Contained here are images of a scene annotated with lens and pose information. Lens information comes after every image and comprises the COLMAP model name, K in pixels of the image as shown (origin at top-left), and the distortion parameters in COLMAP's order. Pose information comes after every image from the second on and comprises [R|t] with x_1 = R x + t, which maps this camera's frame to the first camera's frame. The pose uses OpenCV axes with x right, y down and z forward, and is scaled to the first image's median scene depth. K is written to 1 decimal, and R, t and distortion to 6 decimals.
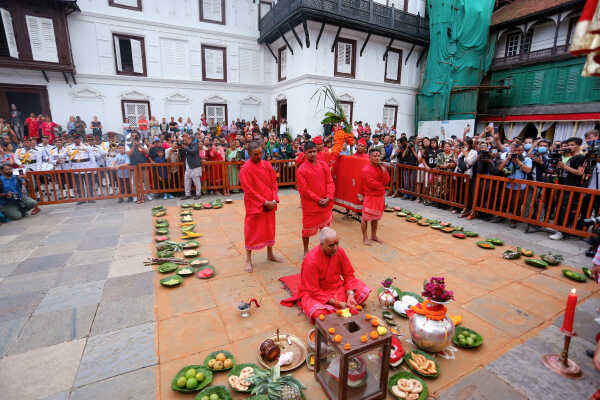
lens RADIAL K [[290.4, 0, 300.6], [0, 290.4, 197.3], [0, 0, 1]] dist [-0.063268, 0.020950]
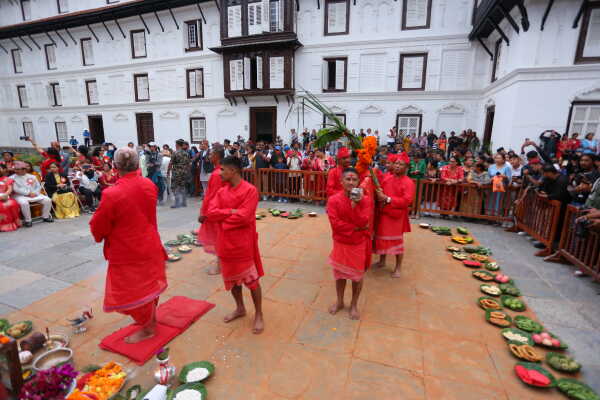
lens RADIAL K [[290.4, 0, 300.6], [0, 290.4, 197.3], [0, 0, 1]] dist [-0.063268, 0.020950]
pose [[0.686149, 0.146104, -0.712638, 0.184275], [-0.172721, 0.984331, 0.035504, -0.031446], [0.706659, 0.098727, 0.700633, 0.125584]]
